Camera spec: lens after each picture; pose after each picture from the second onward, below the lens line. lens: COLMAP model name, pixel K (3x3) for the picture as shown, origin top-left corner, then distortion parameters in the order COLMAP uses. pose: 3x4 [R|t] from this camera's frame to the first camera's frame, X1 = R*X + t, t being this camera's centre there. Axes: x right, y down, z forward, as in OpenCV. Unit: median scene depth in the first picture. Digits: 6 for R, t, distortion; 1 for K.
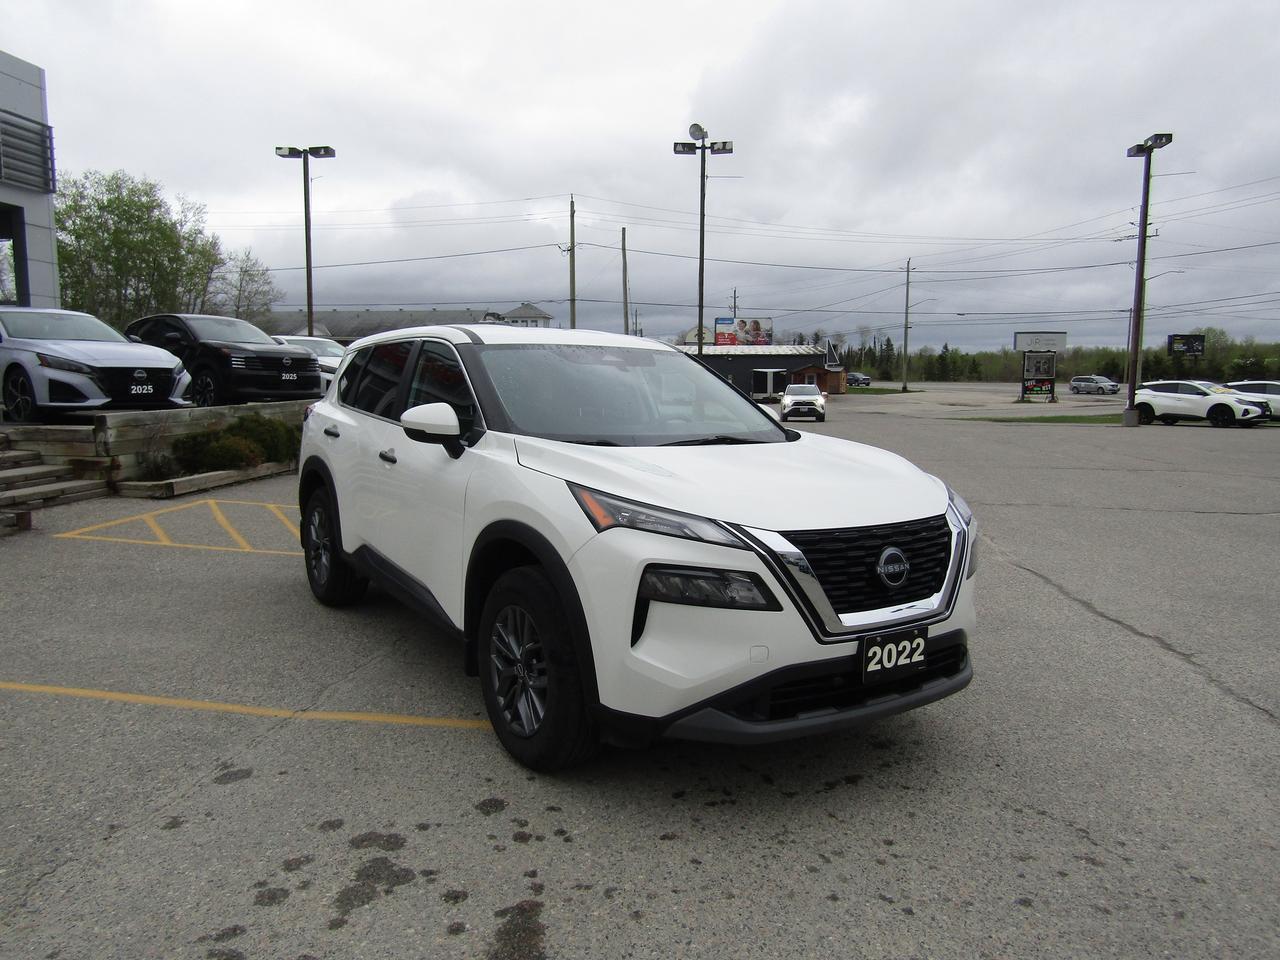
lens RADIAL K [[893.6, 0, 629.0], [0, 893.6, 478.4], [0, 0, 1]] dist [-0.005255, -0.001539]
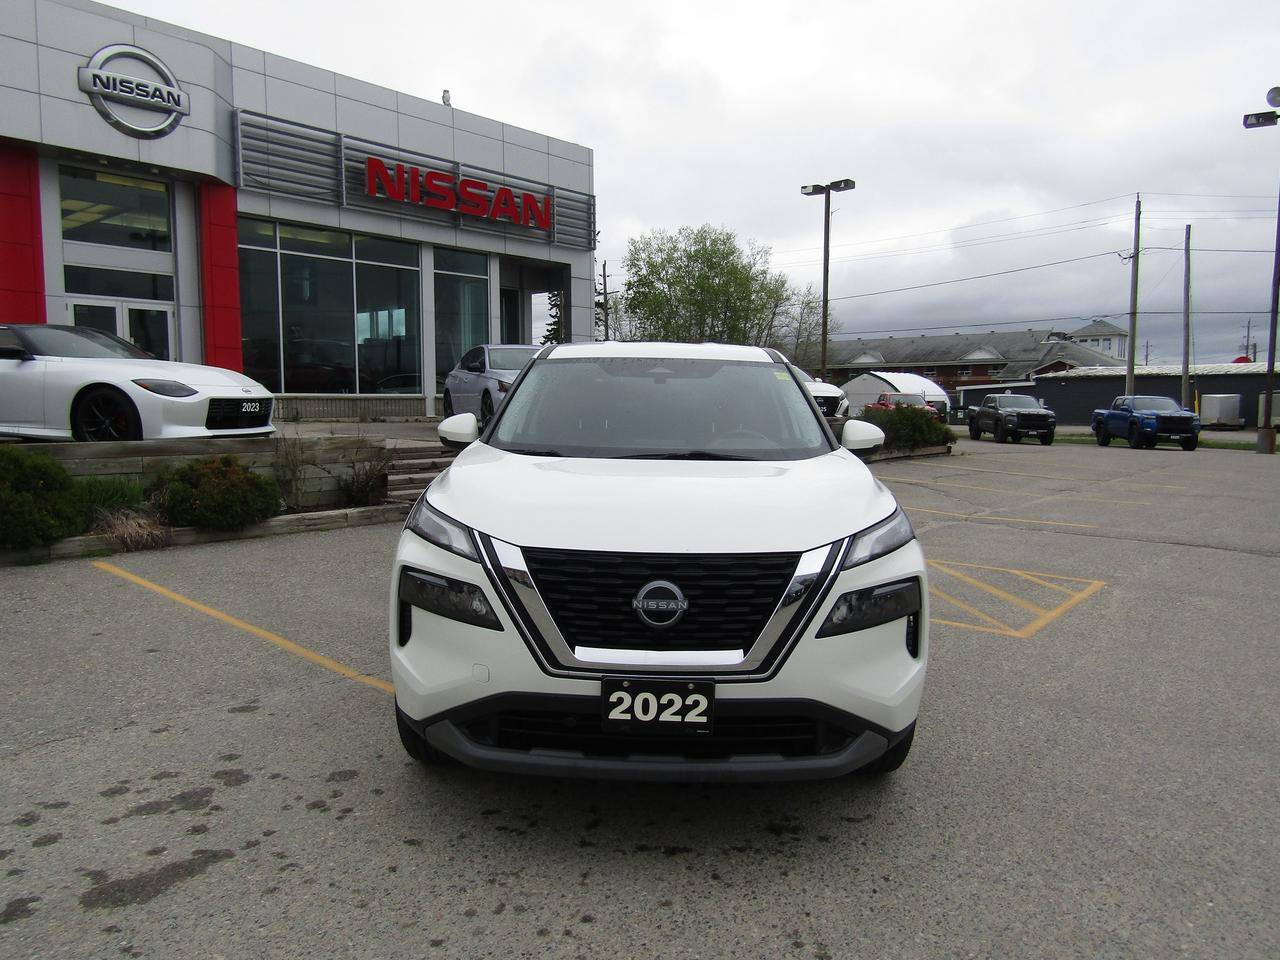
lens RADIAL K [[893.6, 0, 636.5], [0, 893.6, 484.7], [0, 0, 1]] dist [-0.005255, -0.001539]
pose [[0.826624, 0.048540, -0.560658, 0.667460], [-0.060925, 0.998137, -0.003411, -0.007638], [0.559448, 0.036978, 0.828040, 0.252690]]
